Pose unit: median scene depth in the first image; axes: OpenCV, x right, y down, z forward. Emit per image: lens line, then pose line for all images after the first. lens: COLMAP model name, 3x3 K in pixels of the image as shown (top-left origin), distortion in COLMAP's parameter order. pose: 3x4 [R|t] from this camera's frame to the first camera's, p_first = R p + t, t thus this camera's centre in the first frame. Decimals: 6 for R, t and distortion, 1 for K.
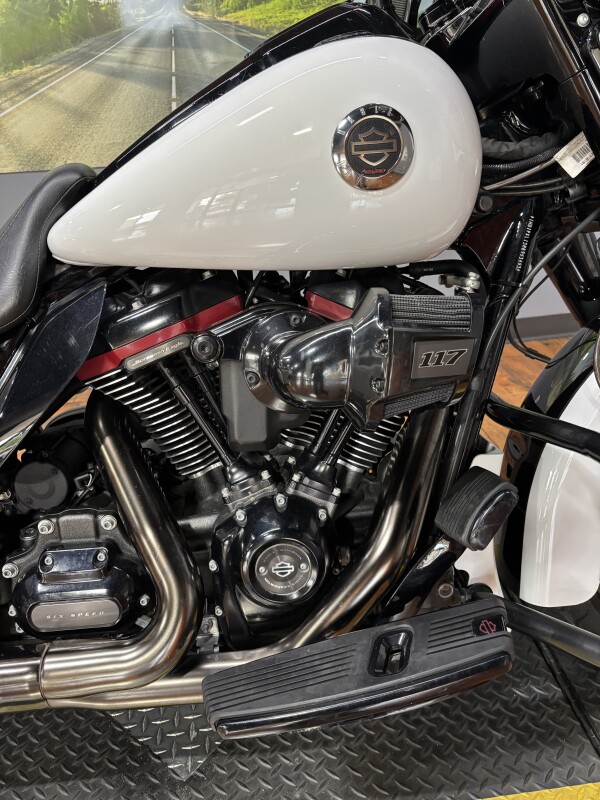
lens RADIAL K [[607.4, 0, 295.5], [0, 607.4, 403.9], [0, 0, 1]] dist [0.069566, -0.084986]
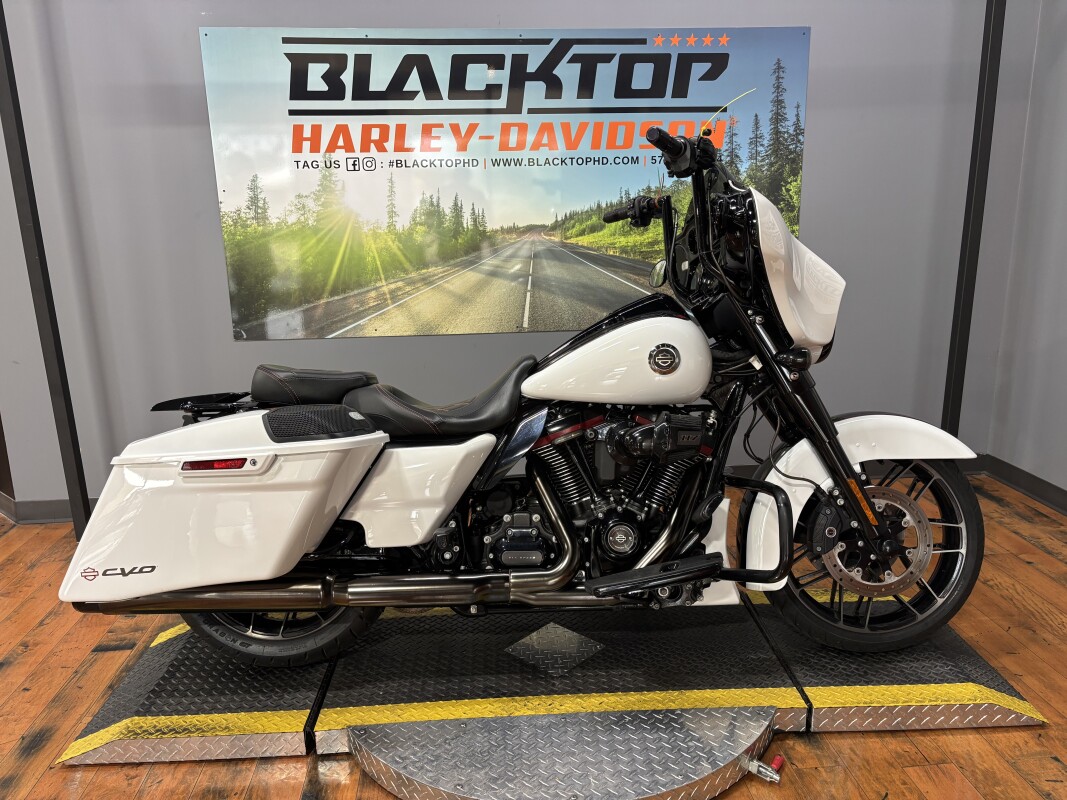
lens RADIAL K [[810.1, 0, 533.5], [0, 810.1, 400.0], [0, 0, 1]] dist [0.069566, -0.084986]
pose [[0.997345, 0.042195, -0.059357, -0.155470], [-0.055395, 0.968648, -0.242182, 0.444415], [0.047277, 0.244827, 0.968413, -1.673694]]
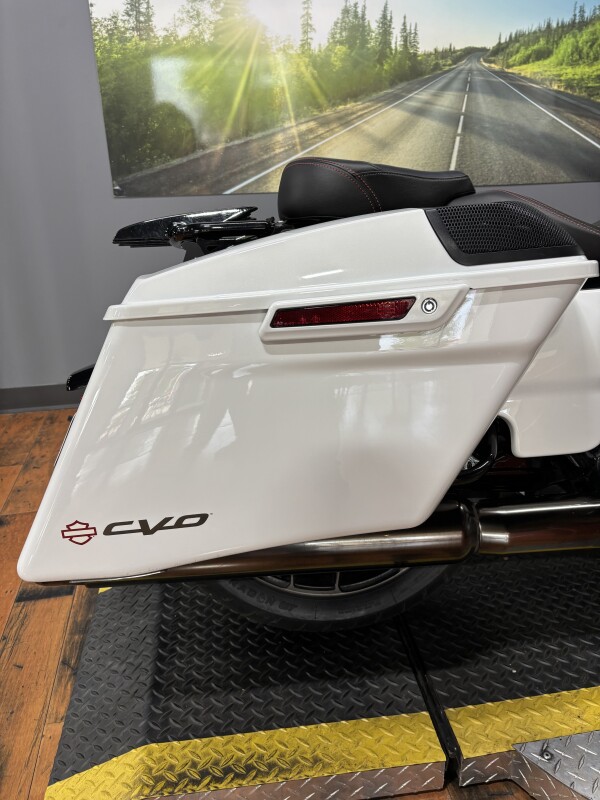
lens RADIAL K [[607.4, 0, 295.5], [0, 607.4, 403.9], [0, 0, 1]] dist [0.069566, -0.084986]
pose [[0.999404, 0.016648, 0.030239, -1.247453], [-0.013765, 0.995557, -0.093152, 0.315488], [-0.031655, 0.092680, 0.995193, -0.278989]]
